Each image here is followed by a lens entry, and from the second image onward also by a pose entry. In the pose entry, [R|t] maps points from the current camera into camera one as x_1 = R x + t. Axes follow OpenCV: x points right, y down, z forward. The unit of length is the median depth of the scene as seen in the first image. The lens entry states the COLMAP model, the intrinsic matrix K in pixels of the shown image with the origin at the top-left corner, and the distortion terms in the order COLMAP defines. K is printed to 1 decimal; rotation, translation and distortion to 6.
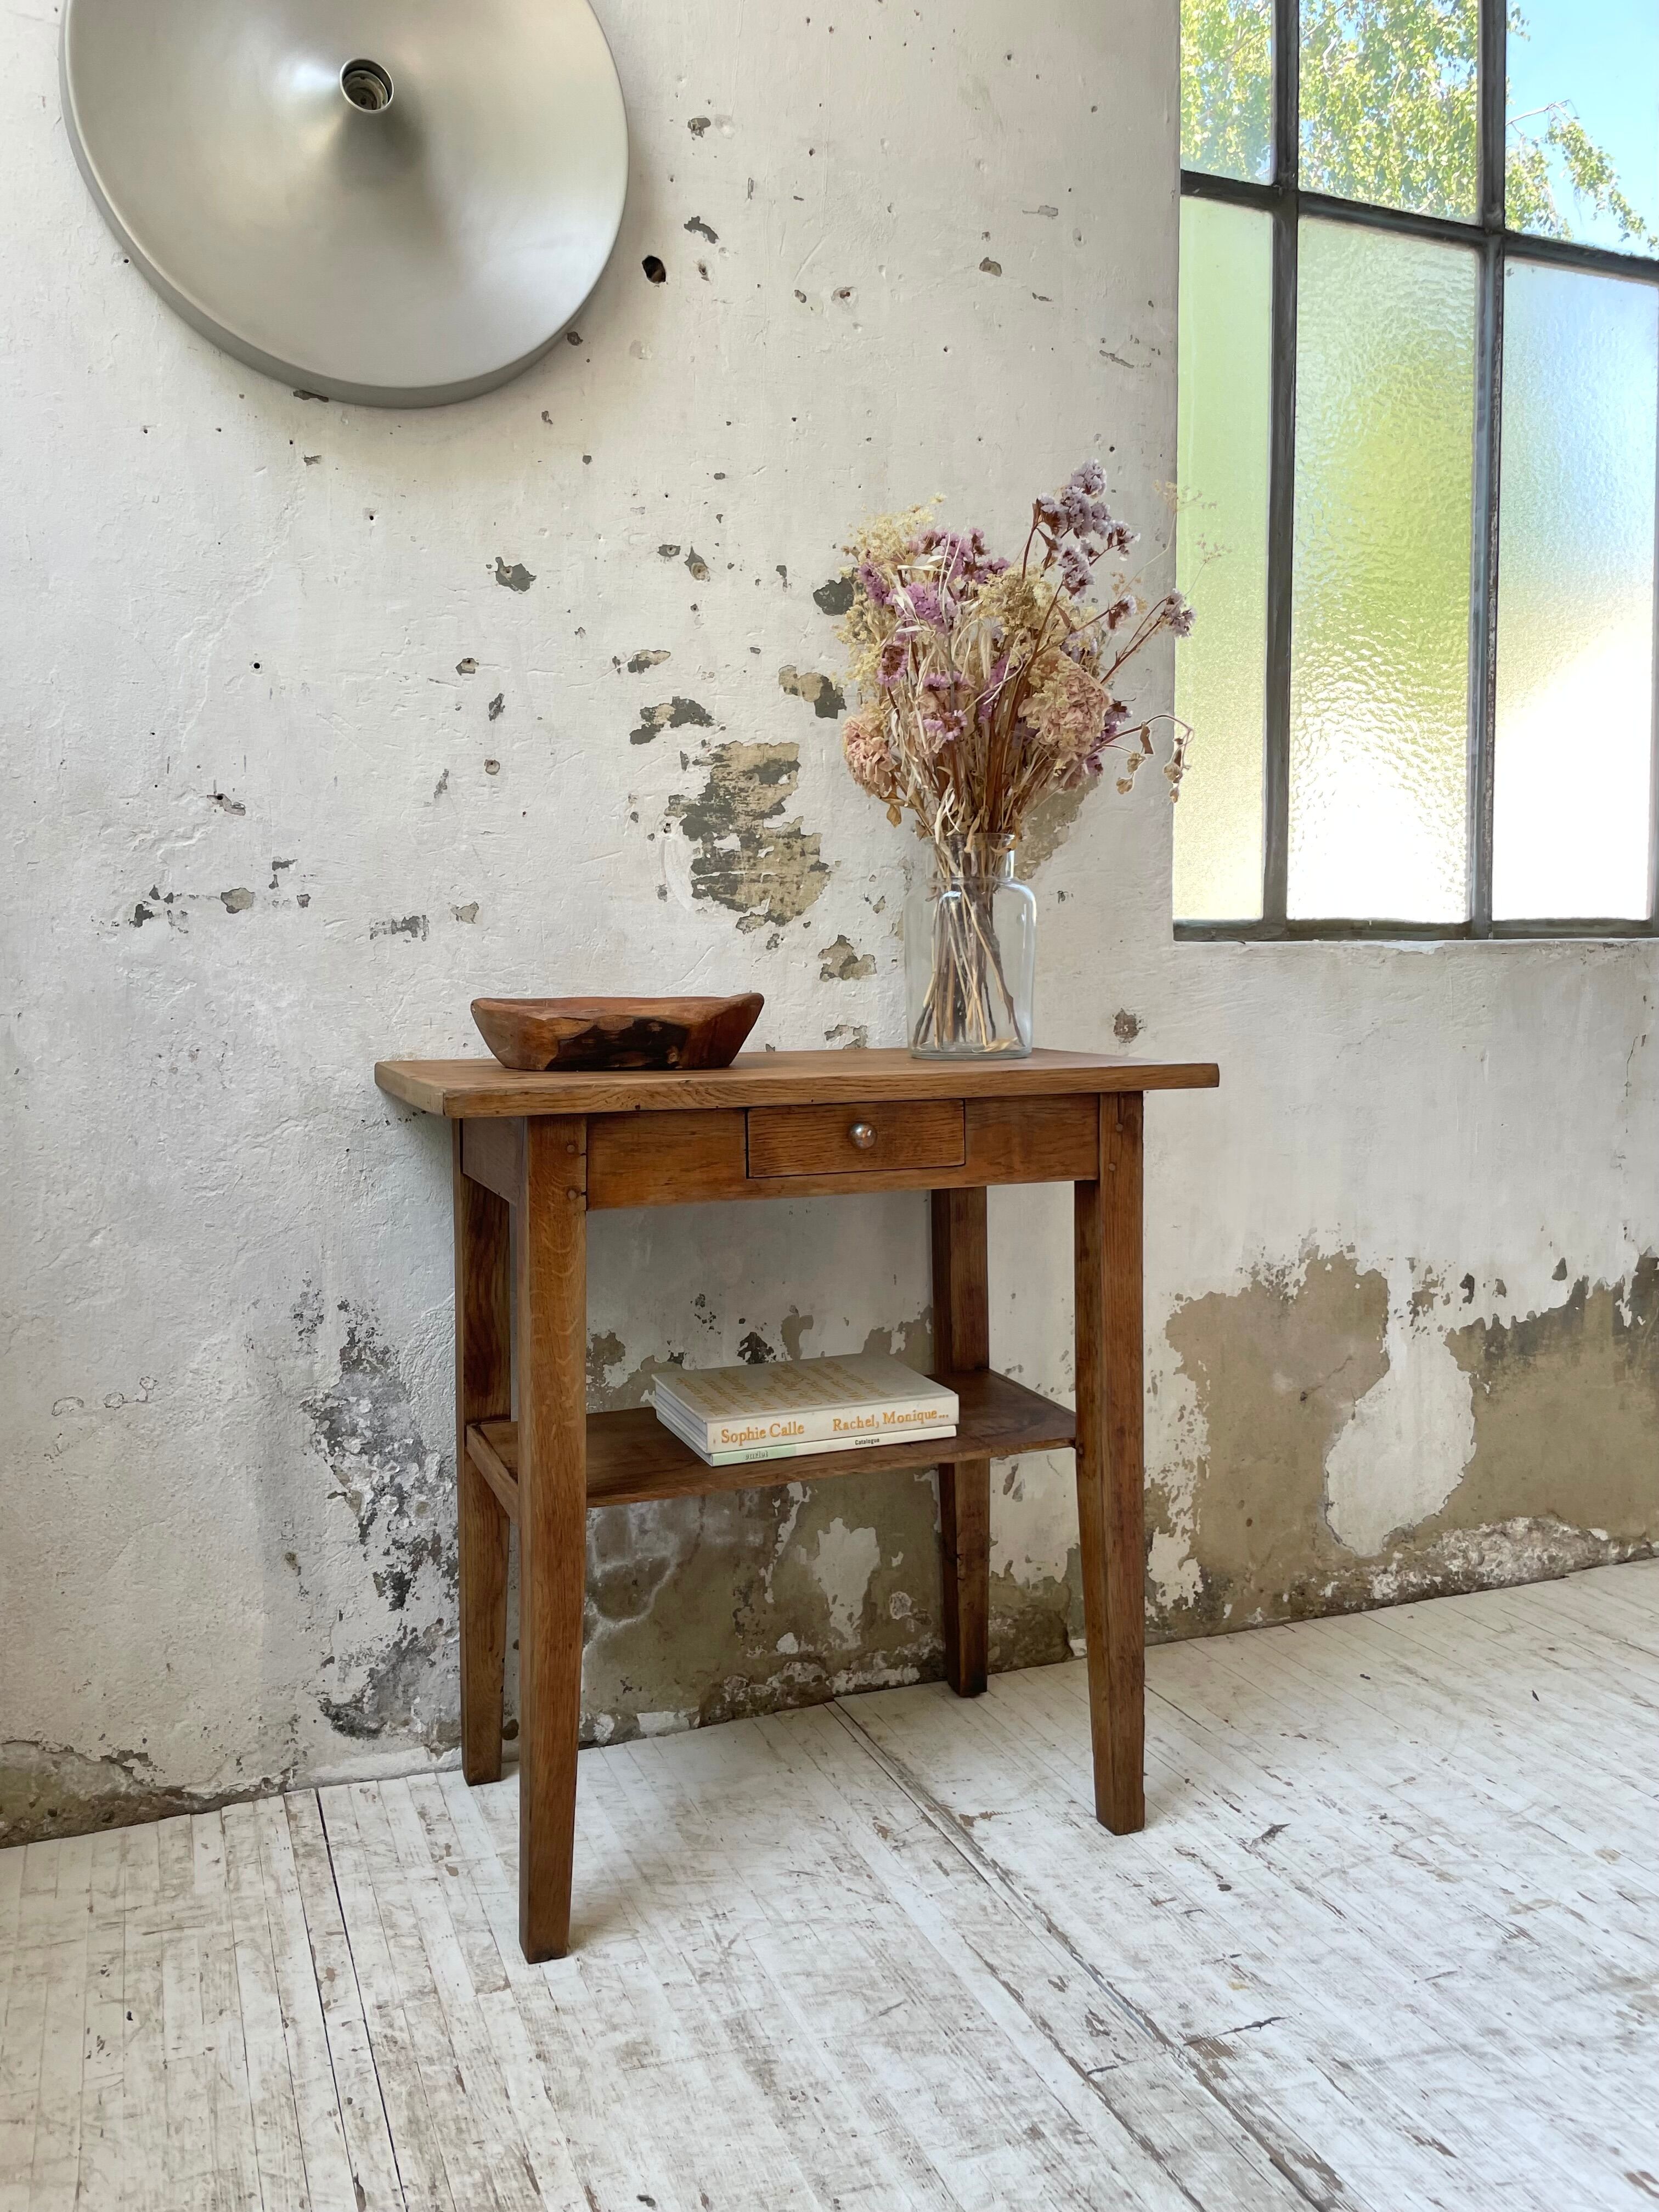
lens RADIAL K [[1687.1, 0, 820.1], [0, 1687.1, 1108.8], [0, 0, 1]] dist [0.082454, -0.119057]
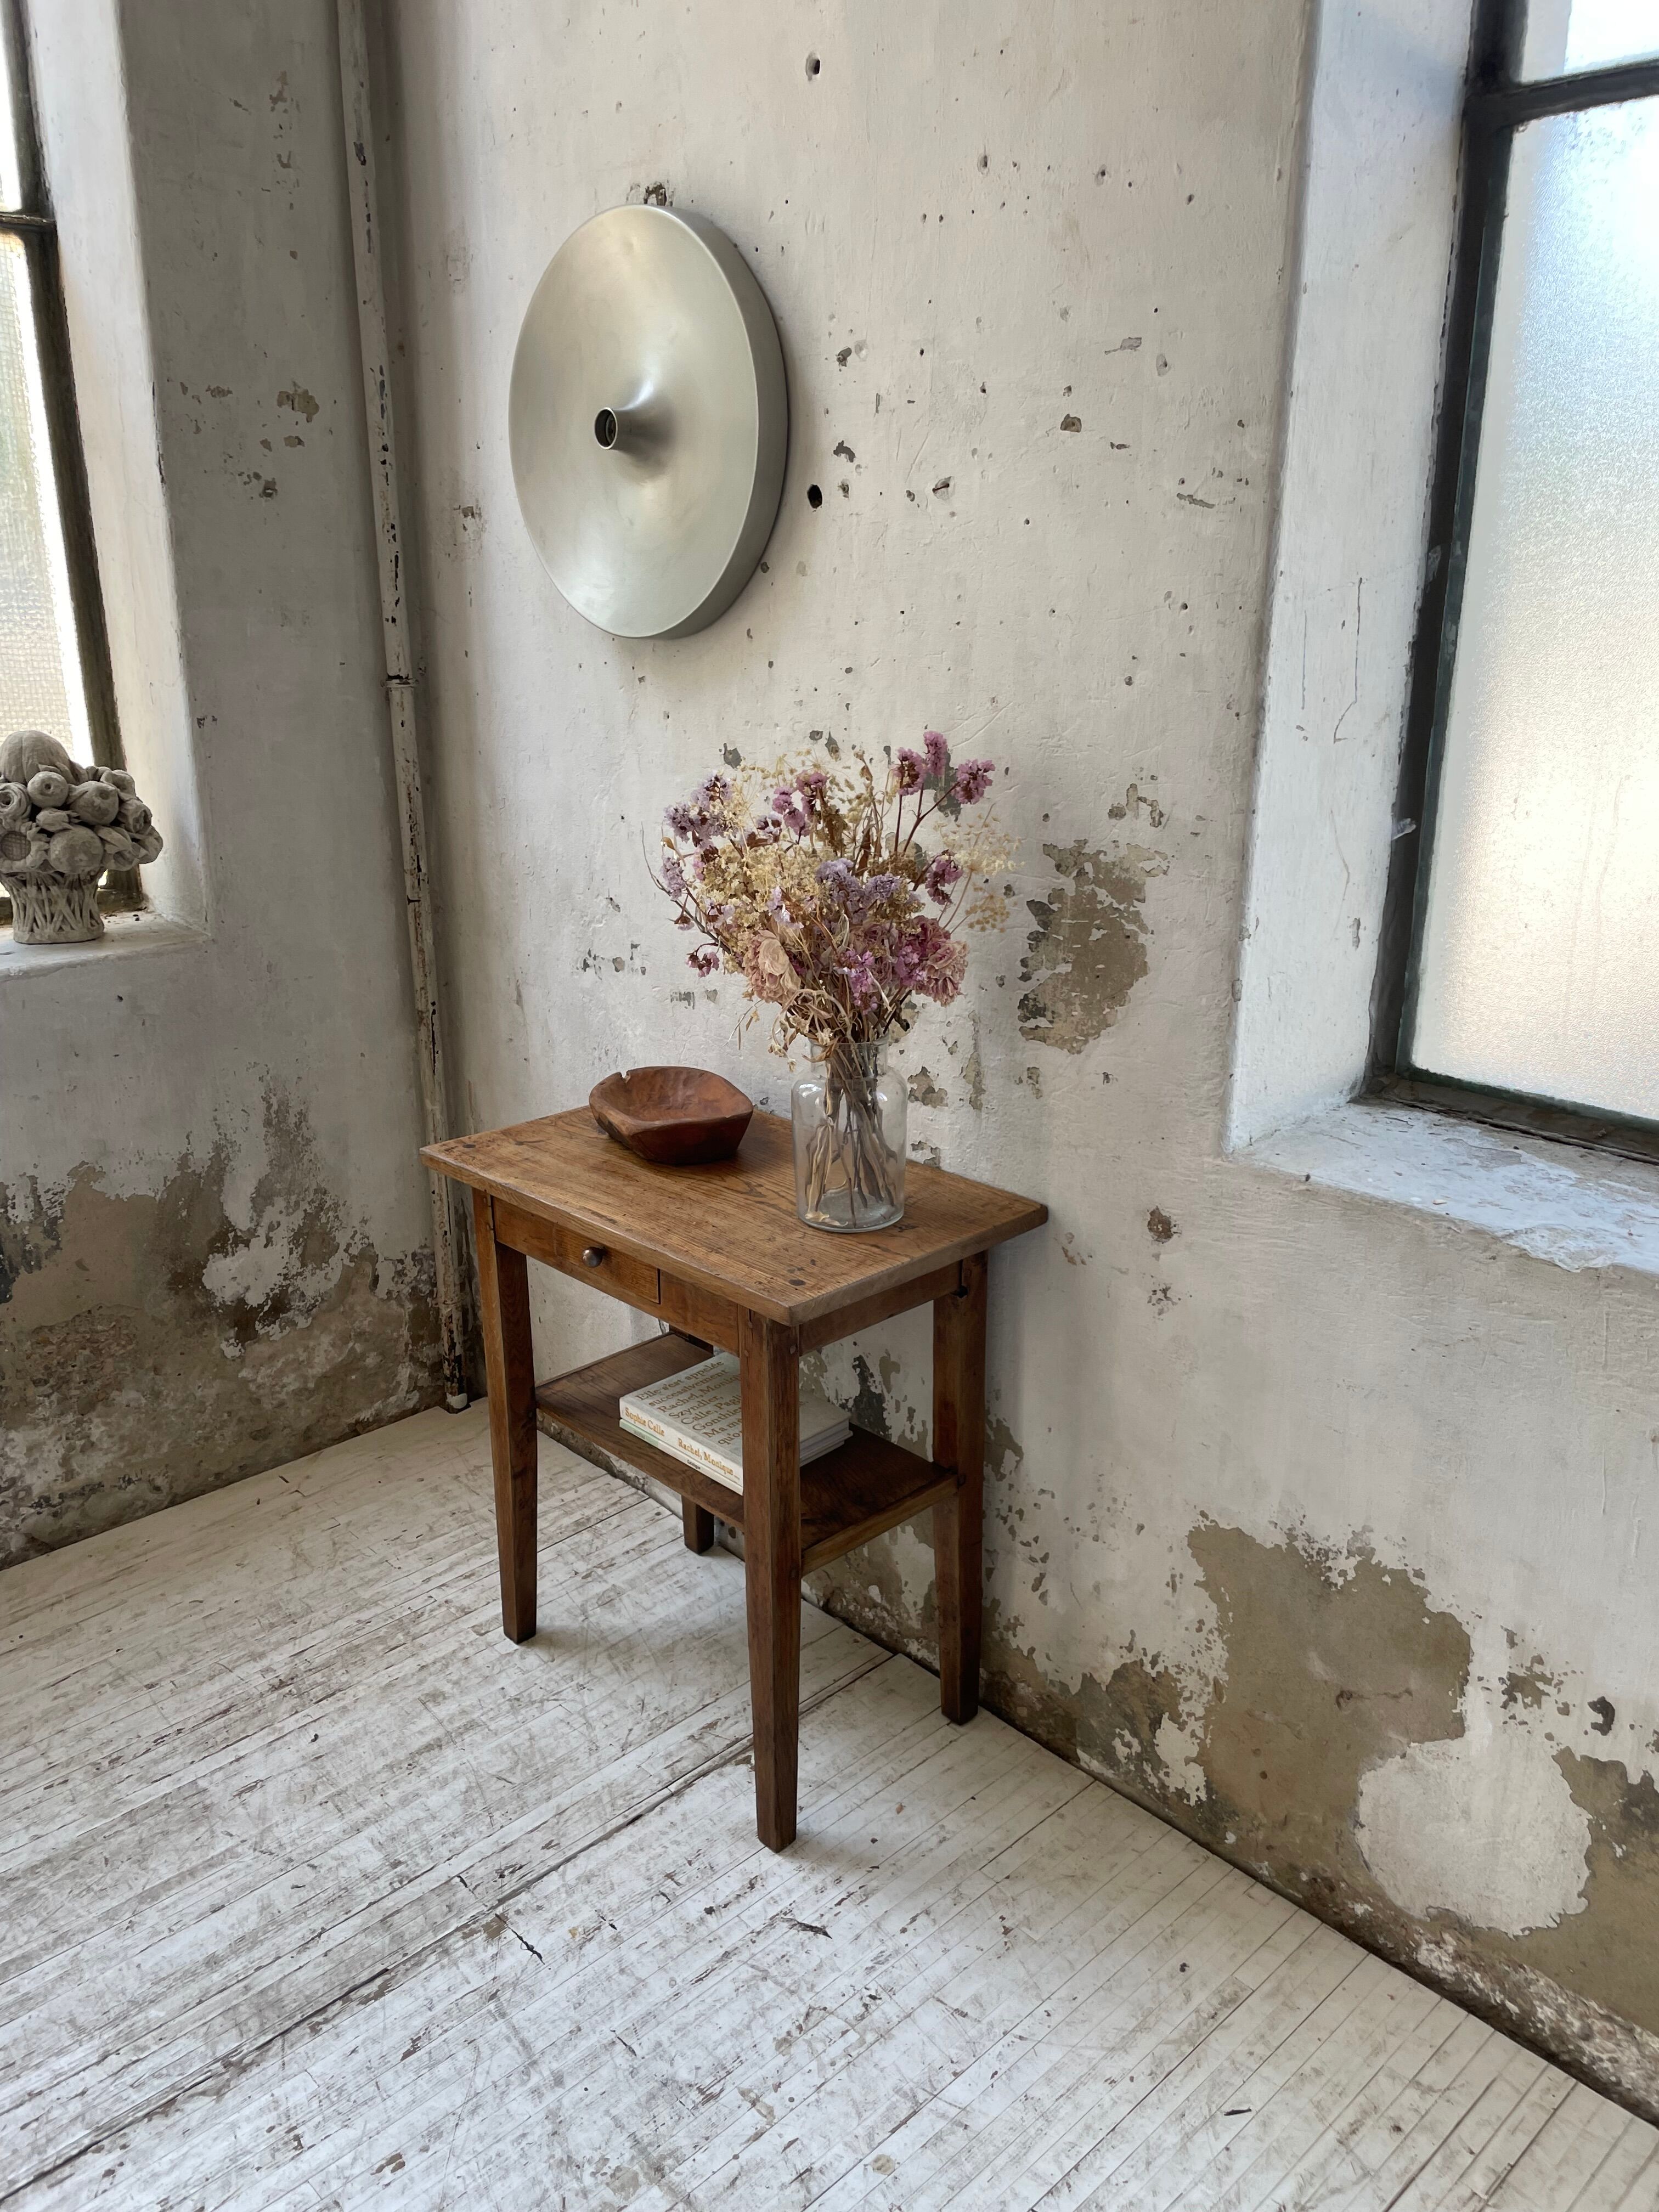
lens RADIAL K [[1687.1, 0, 824.5], [0, 1687.1, 1101.3], [0, 0, 1]] dist [0.082454, -0.119057]
pose [[0.369708, 0.285975, -0.884044, 1.103621], [-0.070760, 0.957359, 0.280100, -0.436157], [0.926450, -0.041000, 0.374179, 0.569474]]
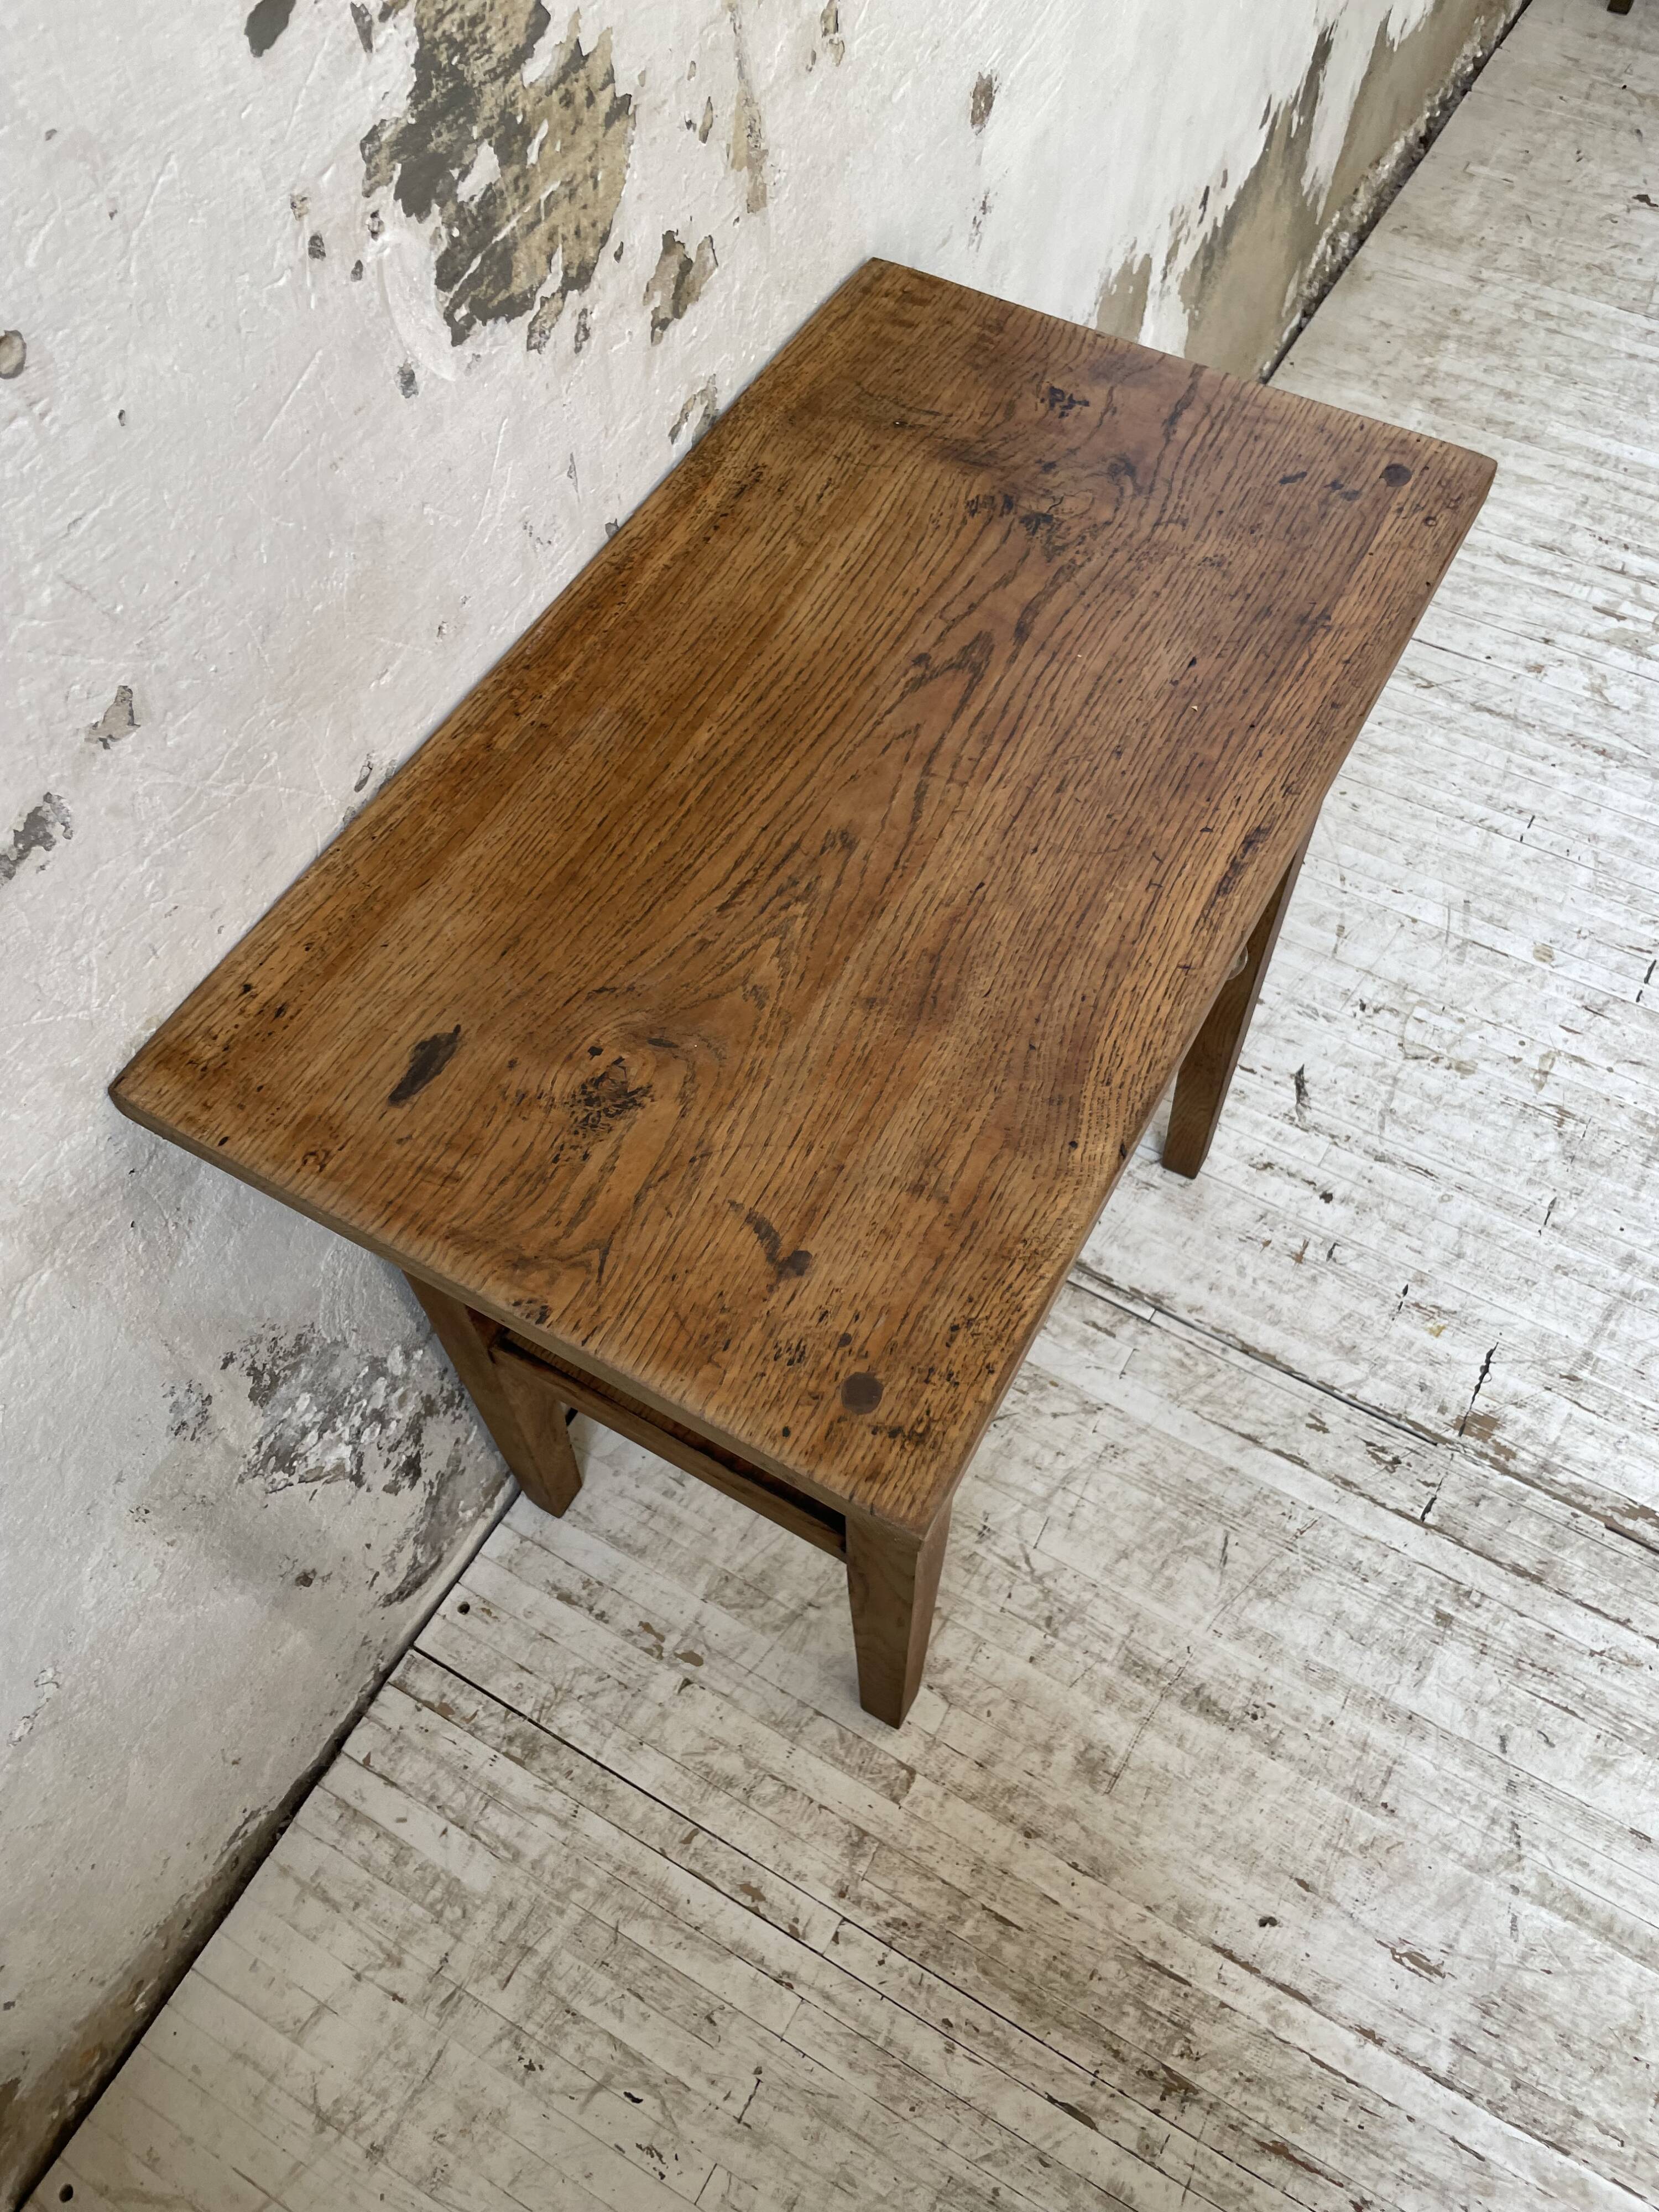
lens RADIAL K [[1687.1, 0, 848.9], [0, 1687.1, 1107.0], [0, 0, 1]] dist [0.082454, -0.119057]
pose [[0.780634, -0.539167, 0.316086, -0.254508], [0.064139, 0.572187, 0.817611, -0.387892], [-0.621689, -0.617981, 0.481250, 0.653099]]
